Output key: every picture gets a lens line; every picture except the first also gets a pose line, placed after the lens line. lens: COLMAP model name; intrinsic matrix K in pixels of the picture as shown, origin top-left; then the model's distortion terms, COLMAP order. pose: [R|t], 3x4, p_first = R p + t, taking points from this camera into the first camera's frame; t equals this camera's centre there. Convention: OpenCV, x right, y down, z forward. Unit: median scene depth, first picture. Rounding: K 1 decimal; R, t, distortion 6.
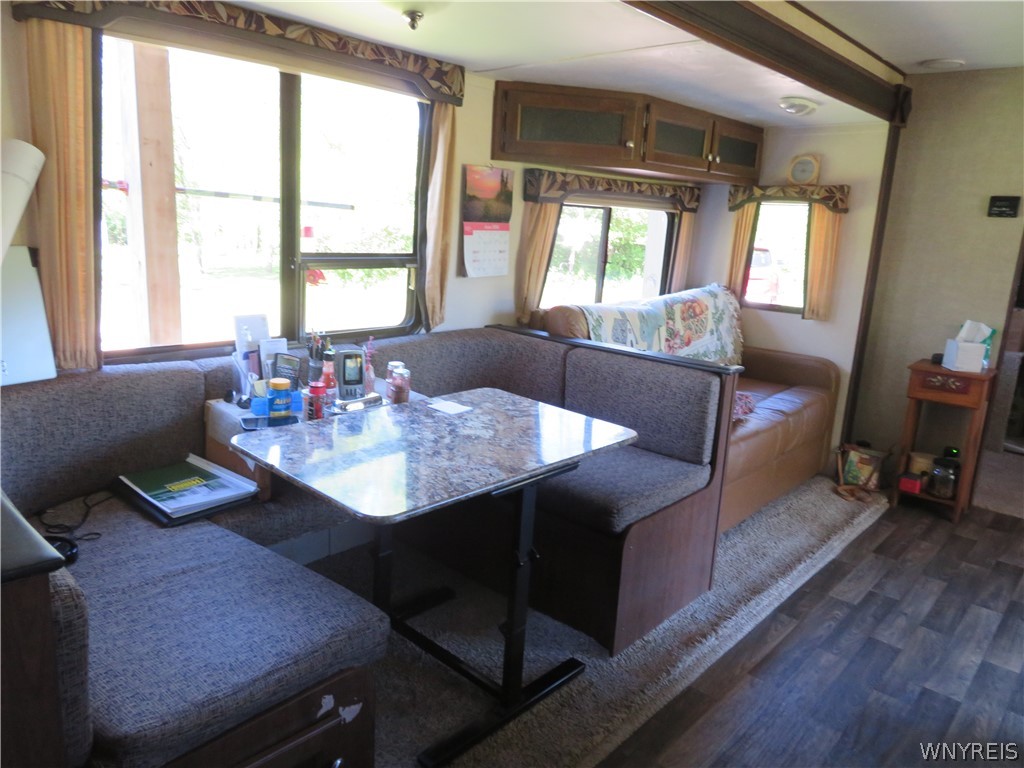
lens RADIAL K [[730.2, 0, 510.6], [0, 730.2, 385.5], [0, 0, 1]] dist [-0.013501, 0.007829]
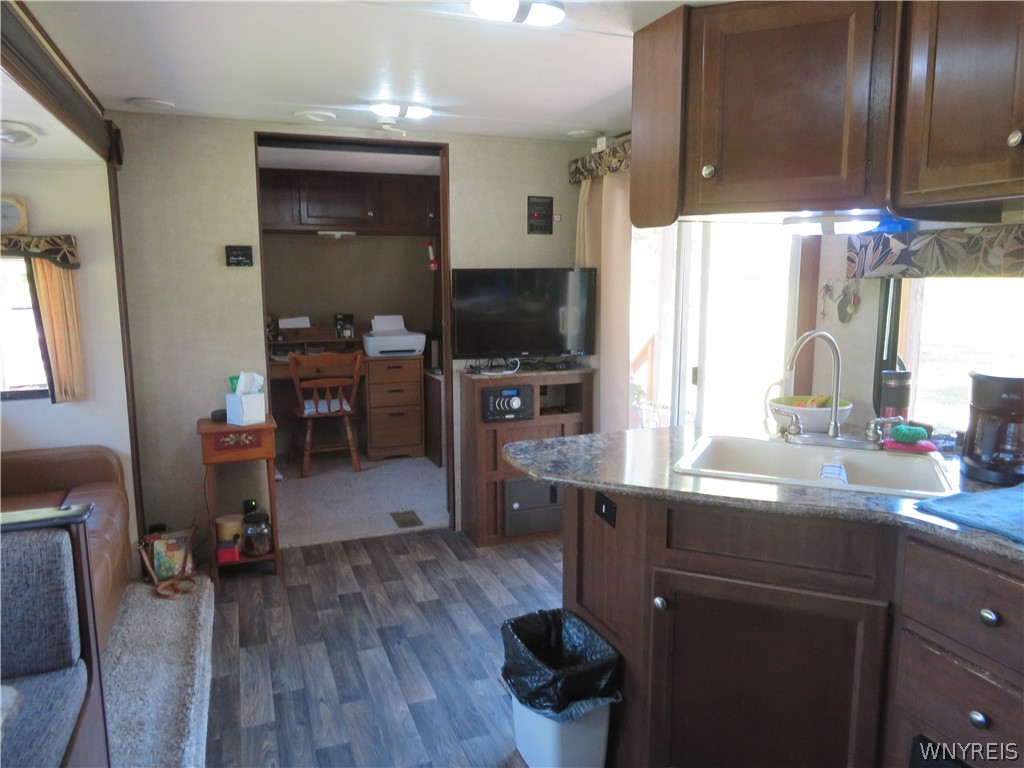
lens RADIAL K [[730.2, 0, 513.7], [0, 730.2, 385.0], [0, 0, 1]] dist [-0.013501, 0.007829]
pose [[0.453723, -0.184012, 0.871937, -0.066507], [0.227064, 0.970026, 0.086557, -0.083994], [-0.861729, 0.158713, 0.481906, 0.246713]]
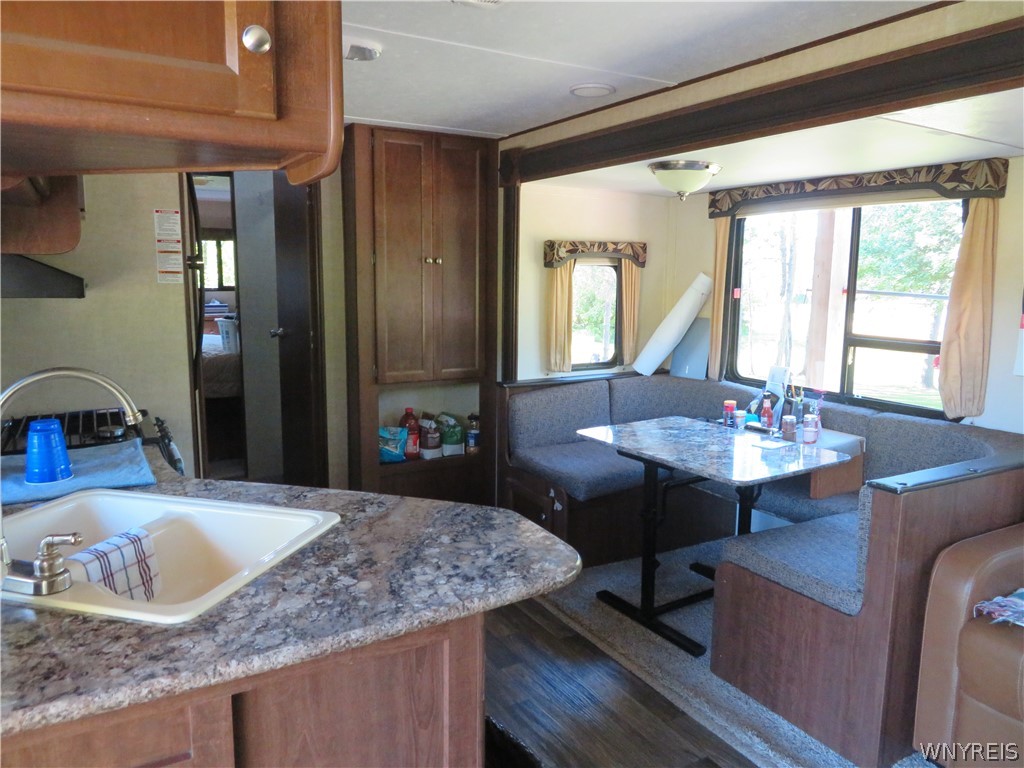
lens RADIAL K [[730.2, 0, 512.8], [0, 730.2, 385.4], [0, 0, 1]] dist [-0.013501, 0.007829]
pose [[-0.308729, 0.084019, -0.947432, 0.944216], [-0.243998, 0.955762, 0.164267, -0.126758], [0.919321, 0.281885, -0.274571, 0.656299]]
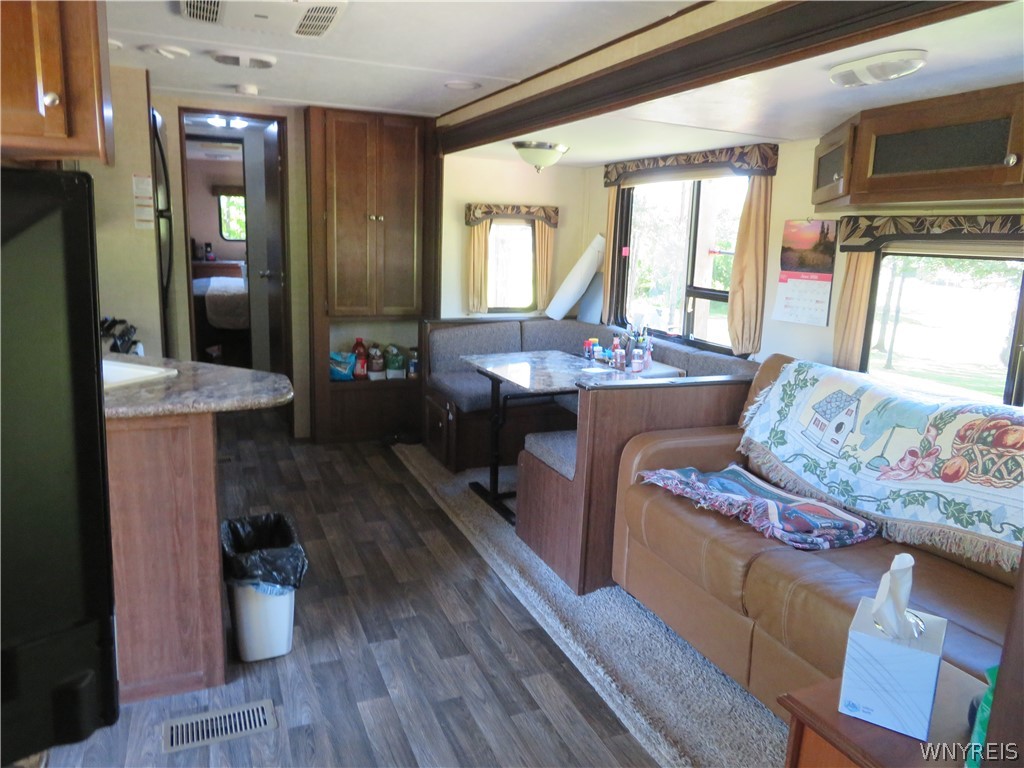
lens RADIAL K [[730.2, 0, 515.9], [0, 730.2, 385.8], [0, 0, 1]] dist [-0.013501, 0.007829]
pose [[-0.419214, 0.113125, -0.900812, 1.086307], [-0.265429, 0.933584, 0.240765, -0.209473], [0.868221, 0.340034, -0.361345, 1.056383]]
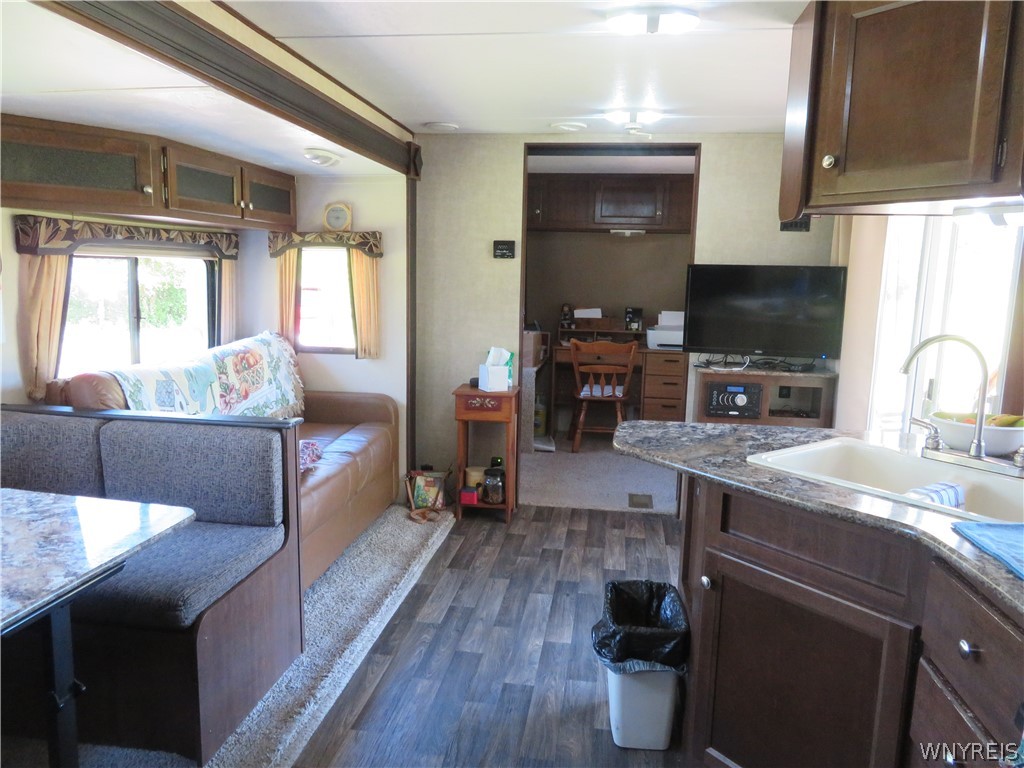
lens RADIAL K [[730.2, 0, 511.9], [0, 730.2, 385.5], [0, 0, 1]] dist [-0.013501, 0.007829]
pose [[0.831647, -0.115868, 0.543082, 0.020330], [0.143743, 0.989574, -0.008992, -0.016117], [-0.536378, 0.085543, 0.839631, 0.016574]]
